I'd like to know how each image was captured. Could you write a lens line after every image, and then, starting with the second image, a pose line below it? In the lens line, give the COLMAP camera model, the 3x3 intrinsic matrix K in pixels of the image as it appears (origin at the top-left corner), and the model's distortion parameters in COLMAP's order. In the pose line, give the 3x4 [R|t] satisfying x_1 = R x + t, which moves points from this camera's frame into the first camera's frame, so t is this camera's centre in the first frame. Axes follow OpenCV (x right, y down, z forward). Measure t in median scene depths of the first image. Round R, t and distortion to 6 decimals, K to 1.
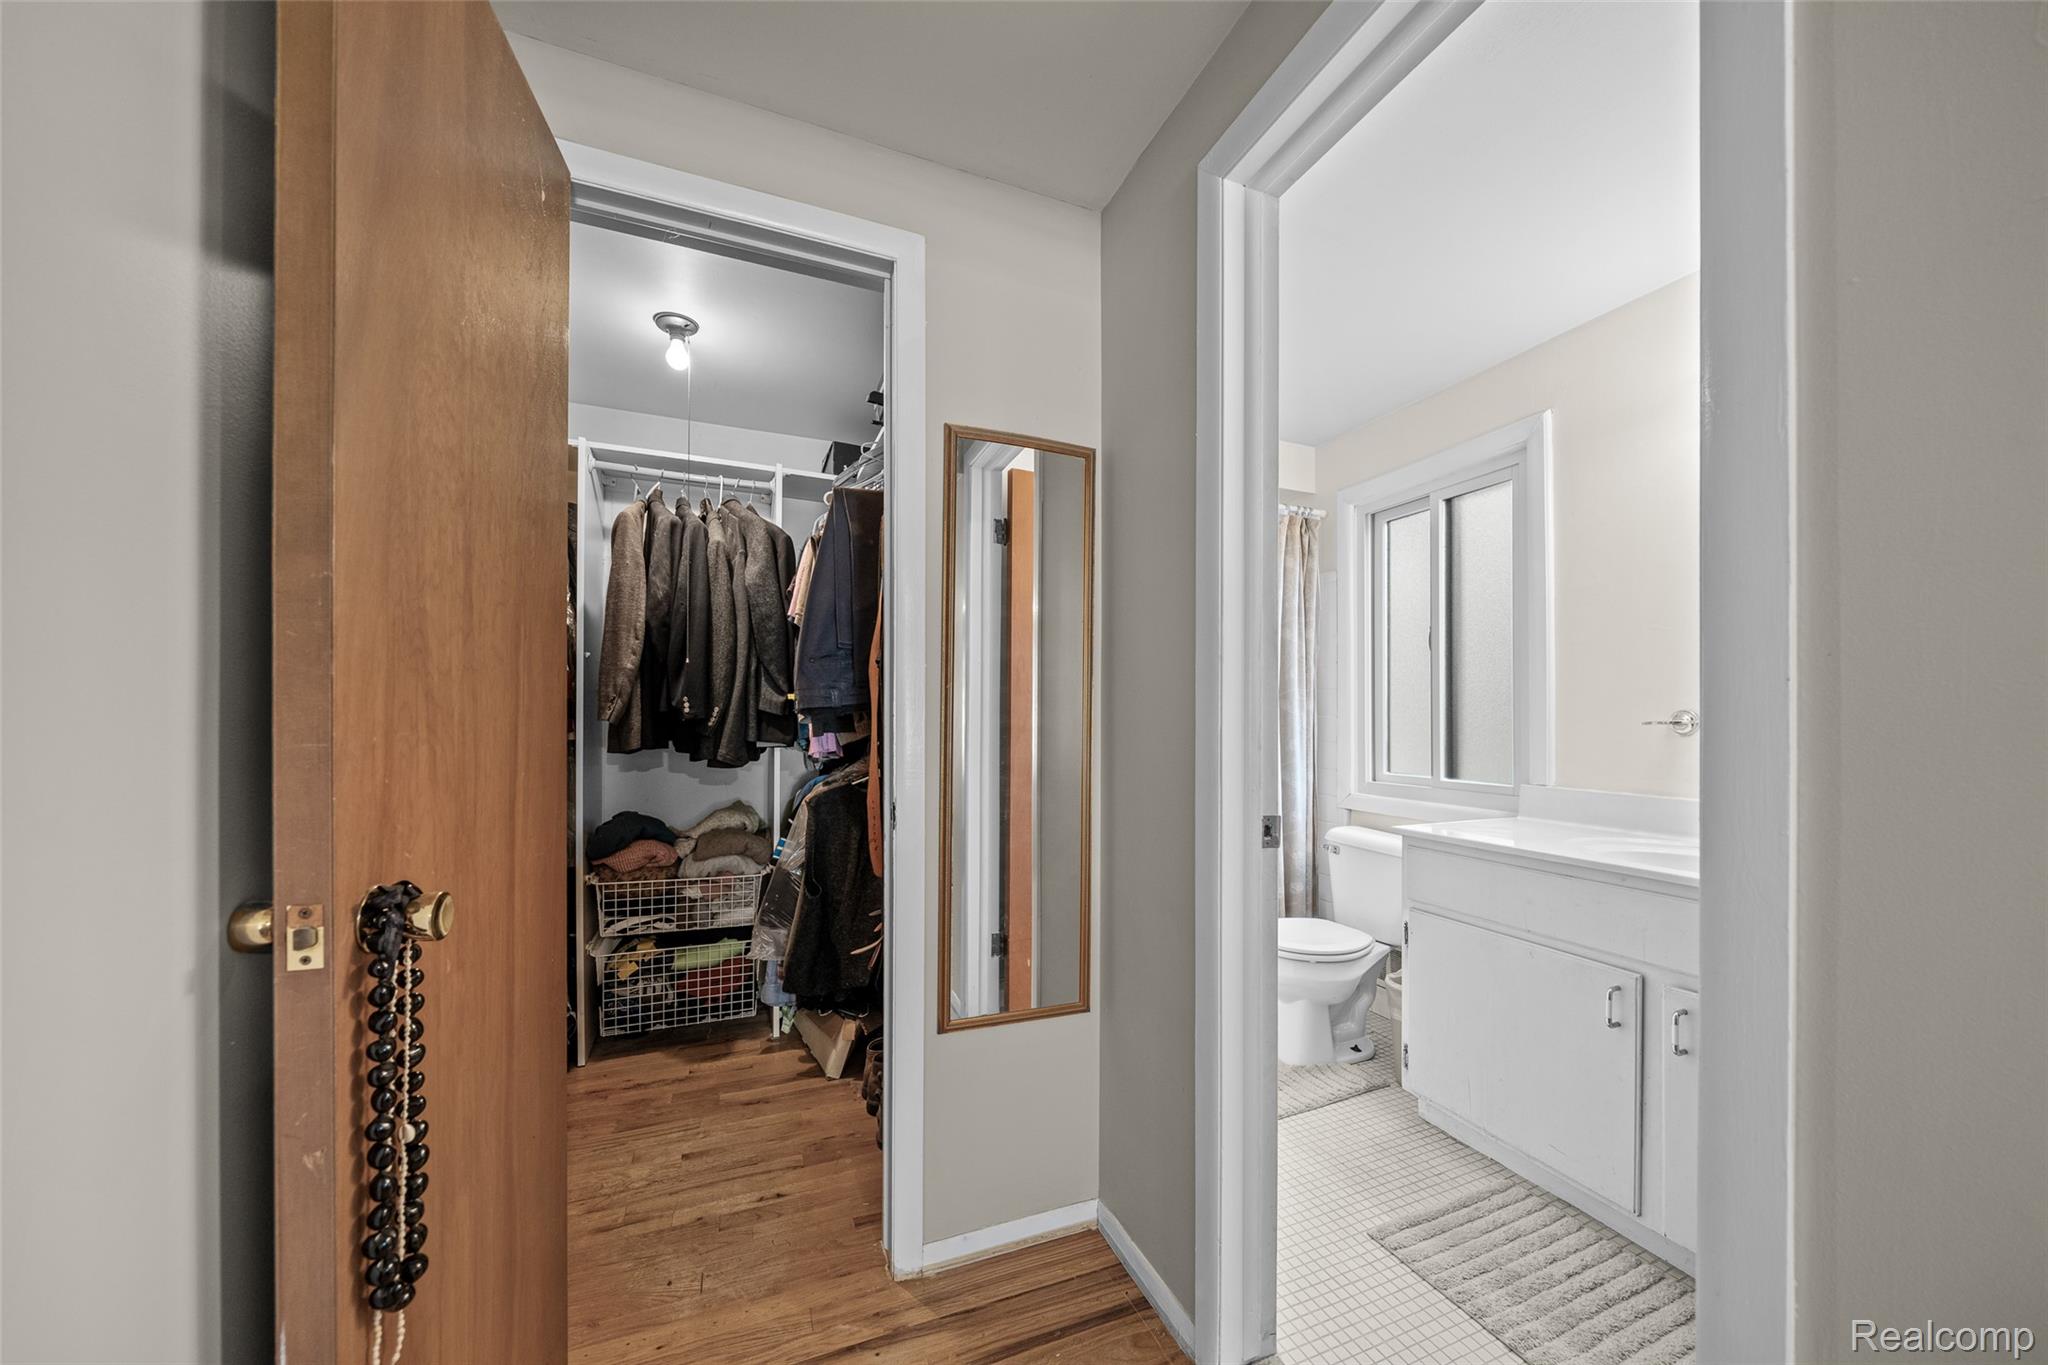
lens RADIAL K [[744.0, 0, 1035.4], [0, 744.0, 712.7], [0, 0, 1]] dist [0.001776, -0.000003]
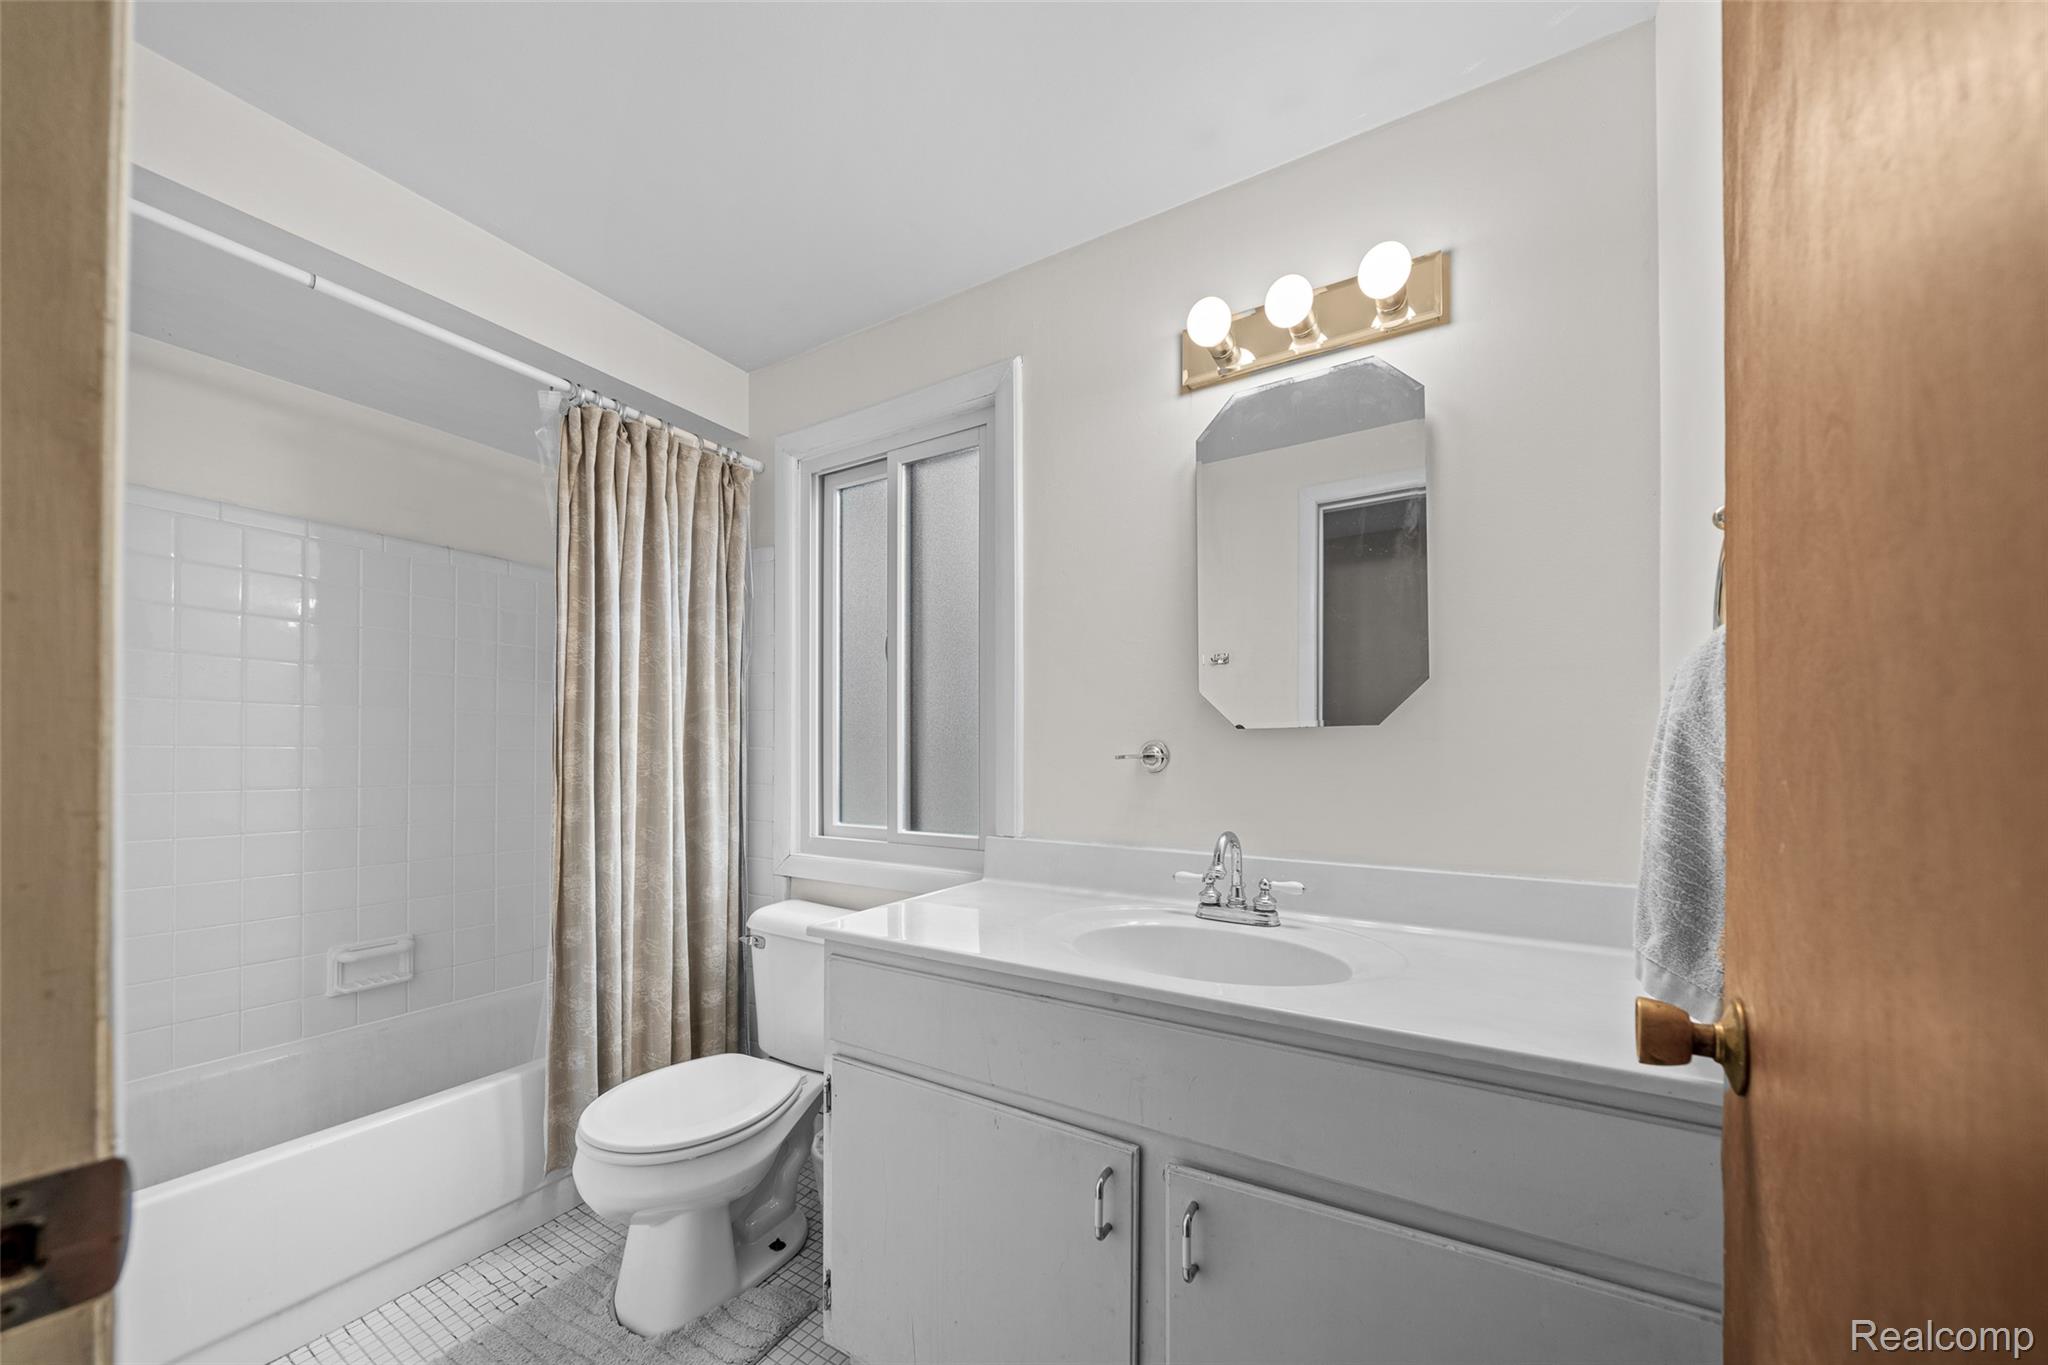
lens RADIAL K [[715.2, 0, 1052.2], [0, 715.2, 746.6], [0, 0, 1]] dist [-0.000792, -0.000012]
pose [[0.787698, 0.004120, 0.616048, 0.203865], [-0.004846, 0.999988, -0.000492, 0.002691], [-0.616042, -0.002598, 0.787709, 0.307272]]
